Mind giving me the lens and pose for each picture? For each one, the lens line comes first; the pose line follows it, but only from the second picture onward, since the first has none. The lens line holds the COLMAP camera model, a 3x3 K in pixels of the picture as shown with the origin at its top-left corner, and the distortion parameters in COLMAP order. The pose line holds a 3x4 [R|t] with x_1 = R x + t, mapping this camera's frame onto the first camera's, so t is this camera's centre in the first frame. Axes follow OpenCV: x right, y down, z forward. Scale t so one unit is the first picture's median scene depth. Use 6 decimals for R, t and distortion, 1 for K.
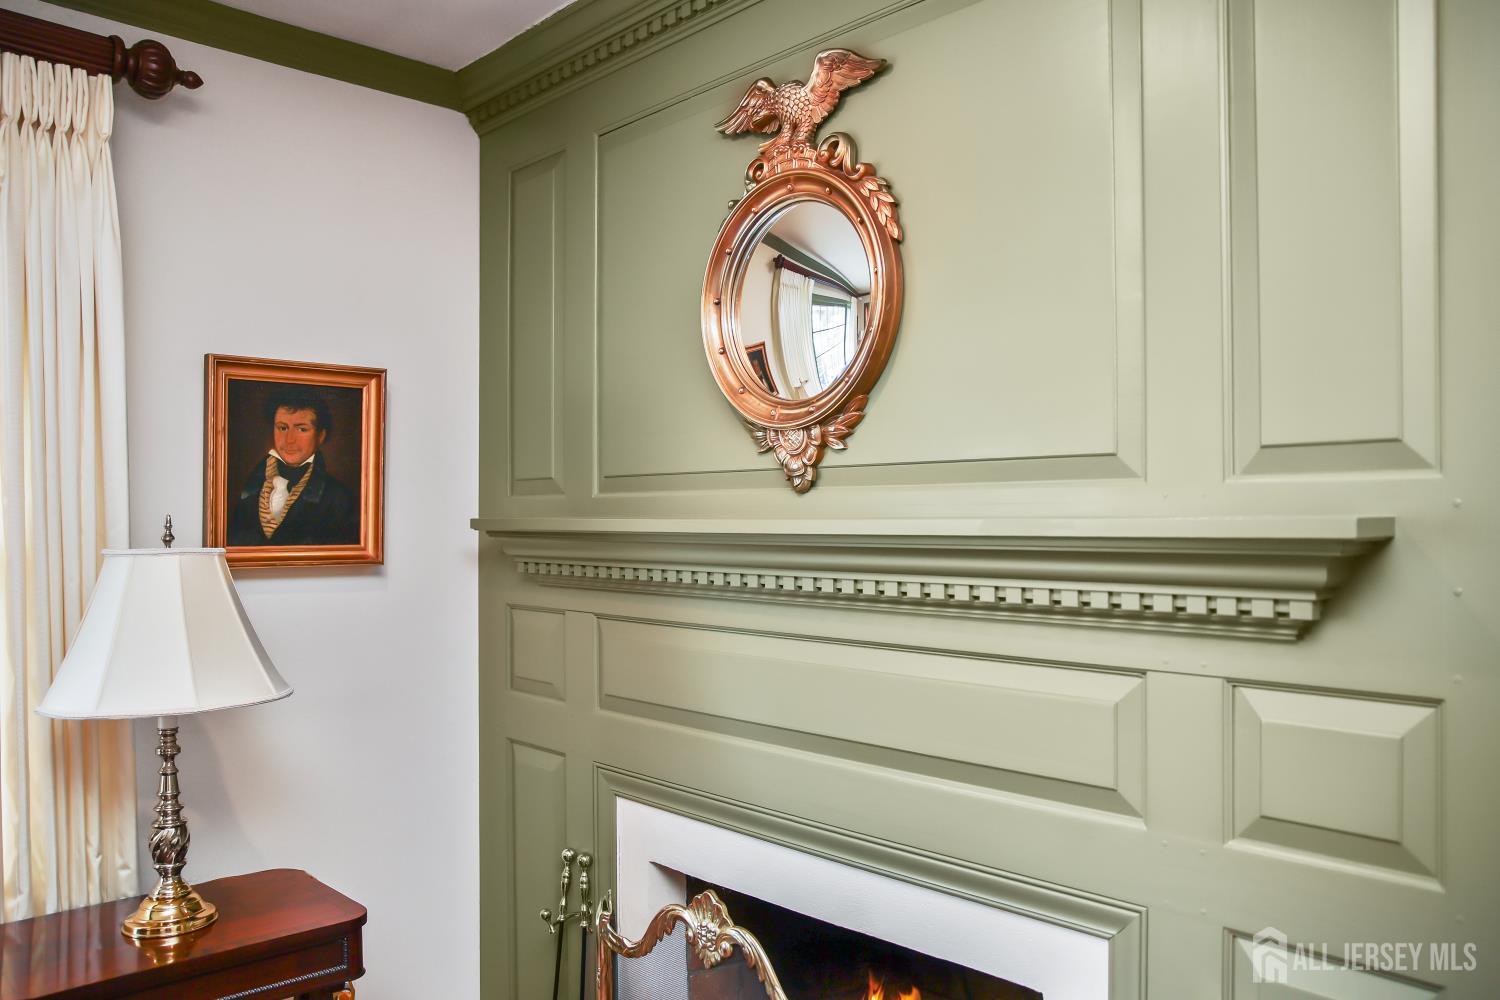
lens RADIAL K [[1144.0, 0, 748.4], [0, 1144.0, 520.6], [0, 0, 1]] dist [-0.113480, 0.188695]
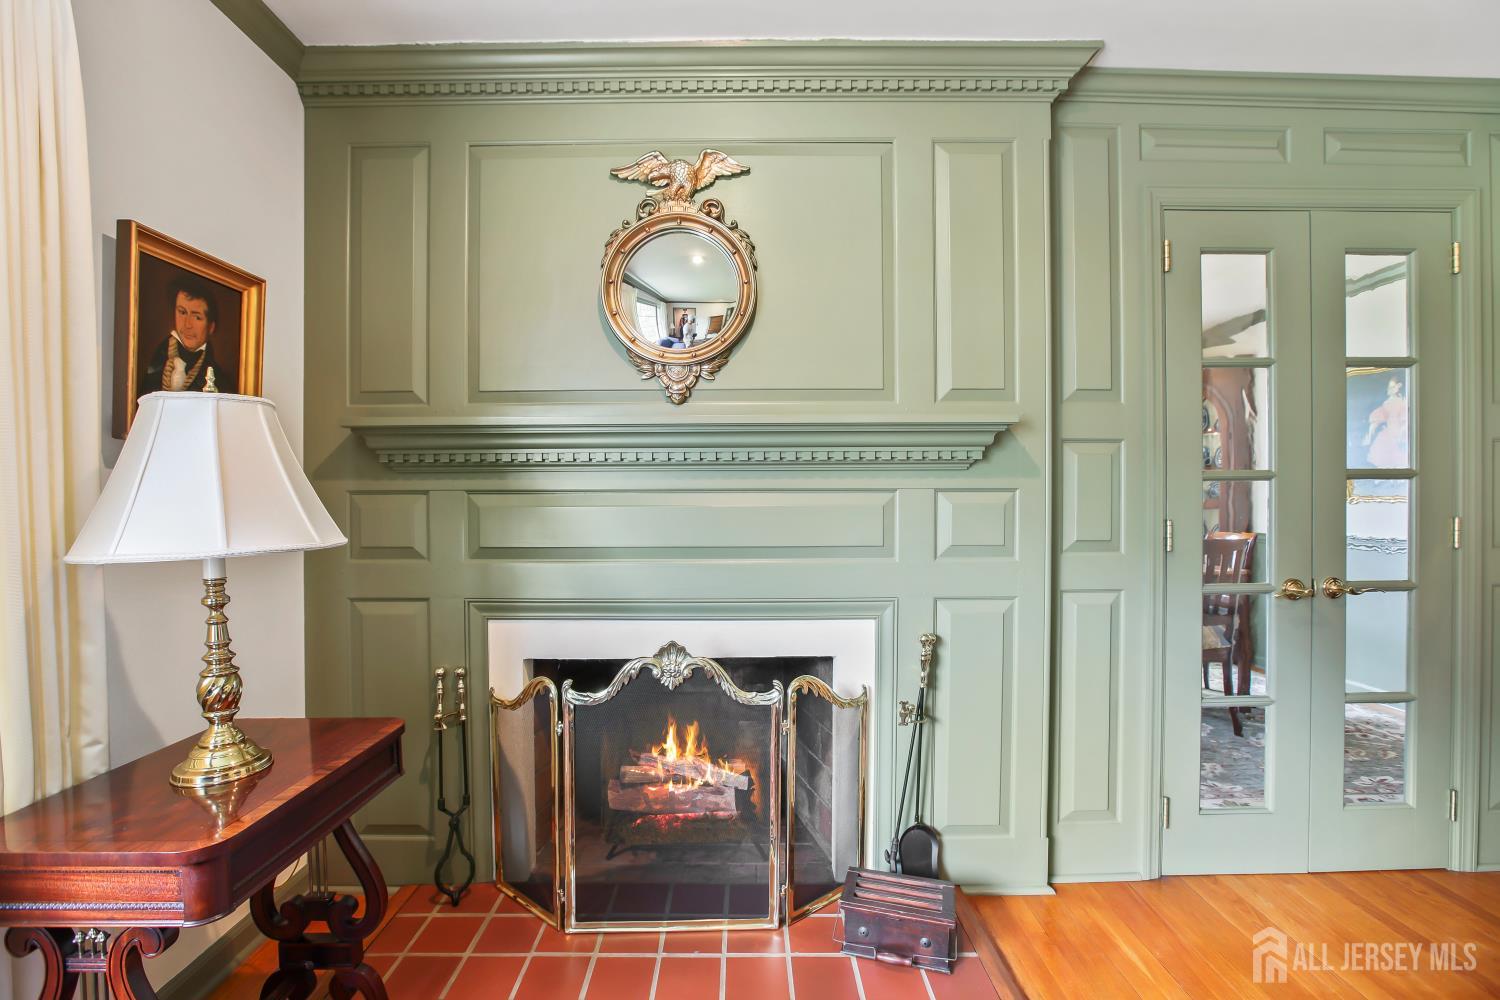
lens RADIAL K [[688.5, 0, 741.6], [0, 688.5, 498.7], [0, 0, 1]] dist [-0.063827, 0.031449]
pose [[0.679008, -0.003658, 0.734122, -0.553206], [0.004990, 0.999987, 0.000368, 0.100352], [-0.734114, 0.003413, 0.679017, 0.212224]]
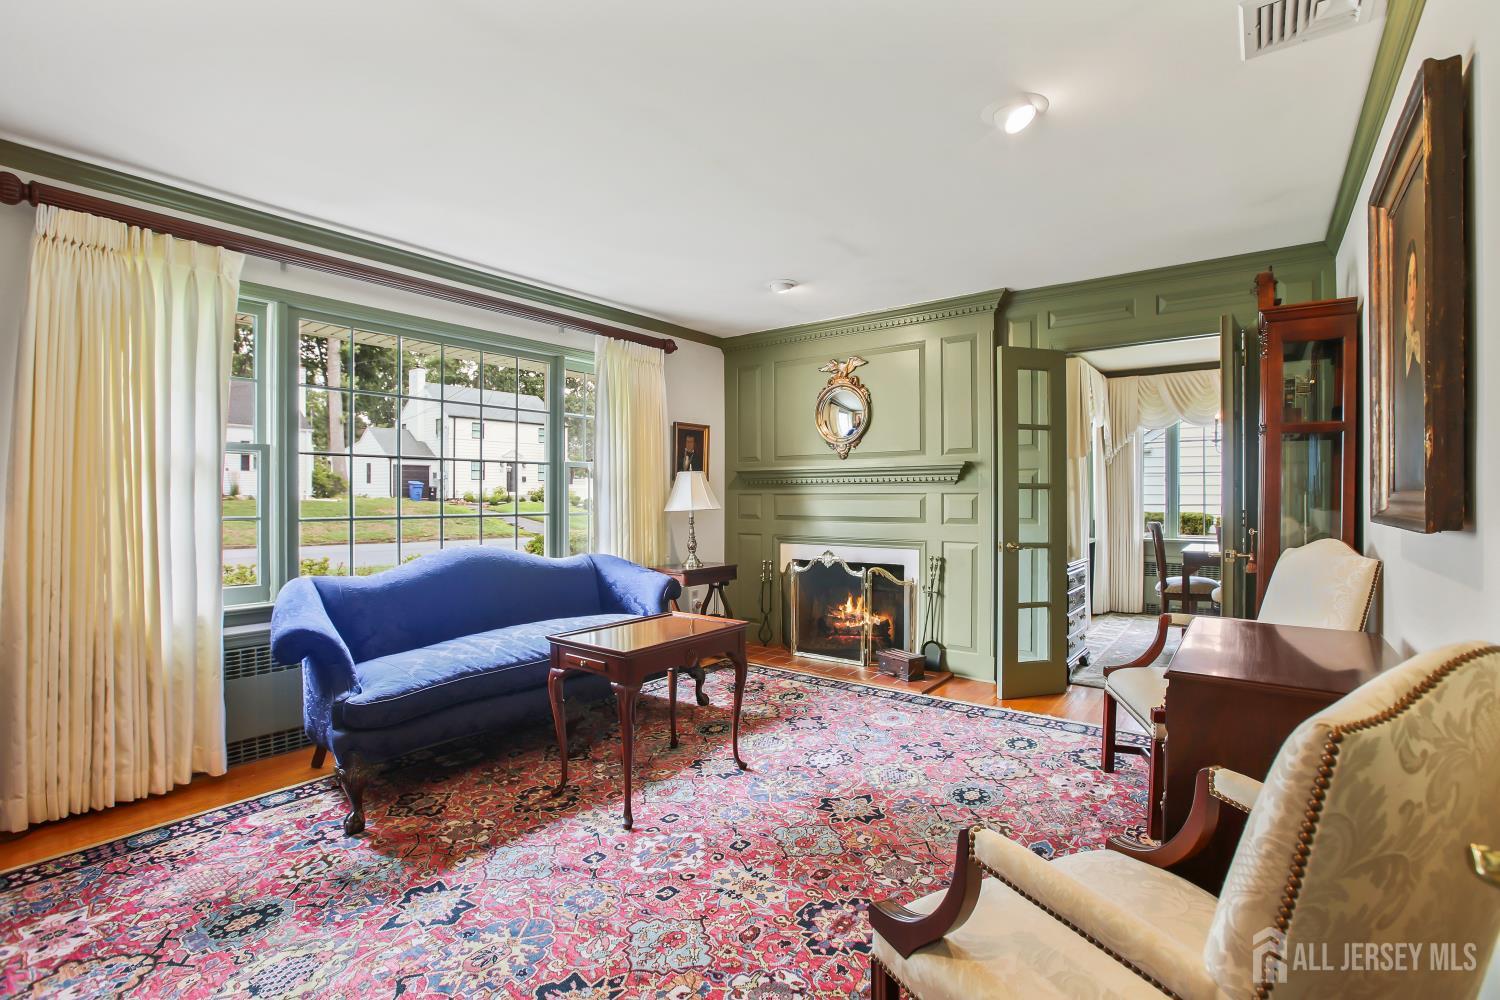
lens RADIAL K [[688.5, 0, 741.6], [0, 688.5, 498.7], [0, 0, 1]] dist [-0.063827, 0.031449]
pose [[0.987233, 0.000983, 0.159280, -0.634103], [-0.000489, 0.999995, -0.003143, 0.111817], [-0.159282, 0.003025, 0.987228, -1.257530]]
